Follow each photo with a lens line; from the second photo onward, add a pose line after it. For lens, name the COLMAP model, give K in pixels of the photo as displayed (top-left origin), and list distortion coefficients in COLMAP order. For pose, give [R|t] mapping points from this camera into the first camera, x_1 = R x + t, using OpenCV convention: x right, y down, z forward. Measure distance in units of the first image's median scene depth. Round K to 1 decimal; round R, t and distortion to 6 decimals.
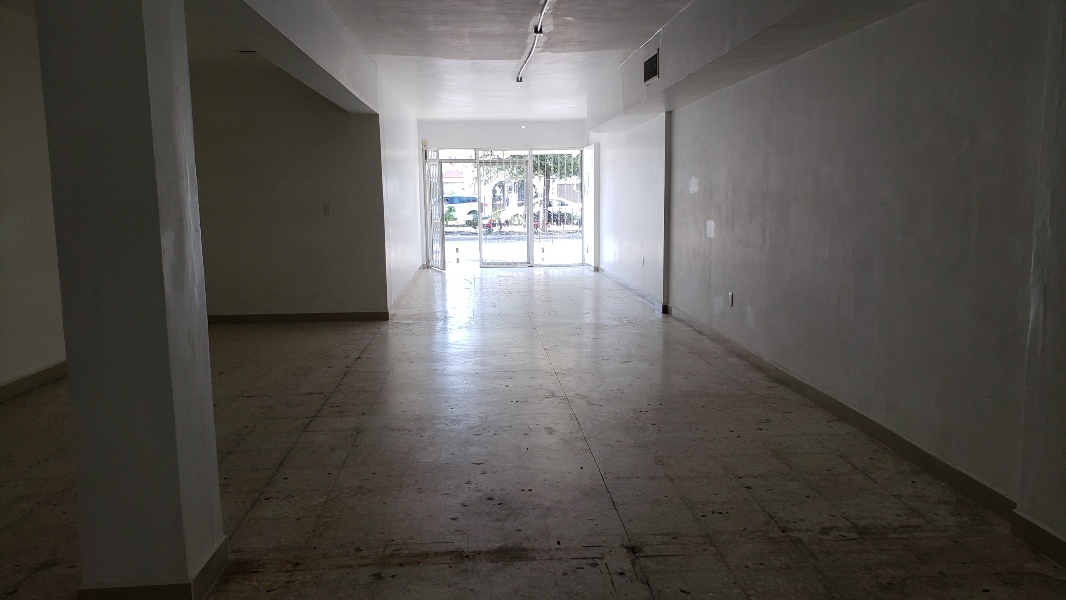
lens RADIAL K [[859.8, 0, 533.0], [0, 859.8, 300.0], [0, 0, 1]] dist [0.035363, 0.043854]
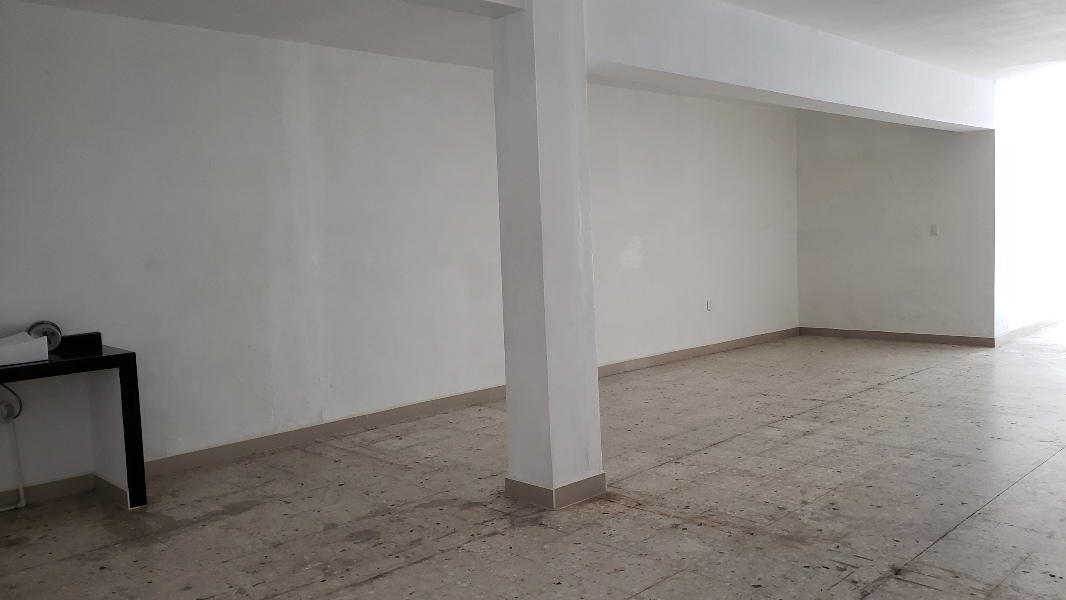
lens RADIAL K [[852.8, 0, 533.0], [0, 852.8, 300.0], [0, 0, 1]] dist [0.126929, -0.177818]
pose [[0.655437, 0.049768, -0.753608, 0.585918], [-0.065532, 0.997811, 0.008899, -0.009706], [0.752401, 0.043553, 0.657263, -0.007440]]
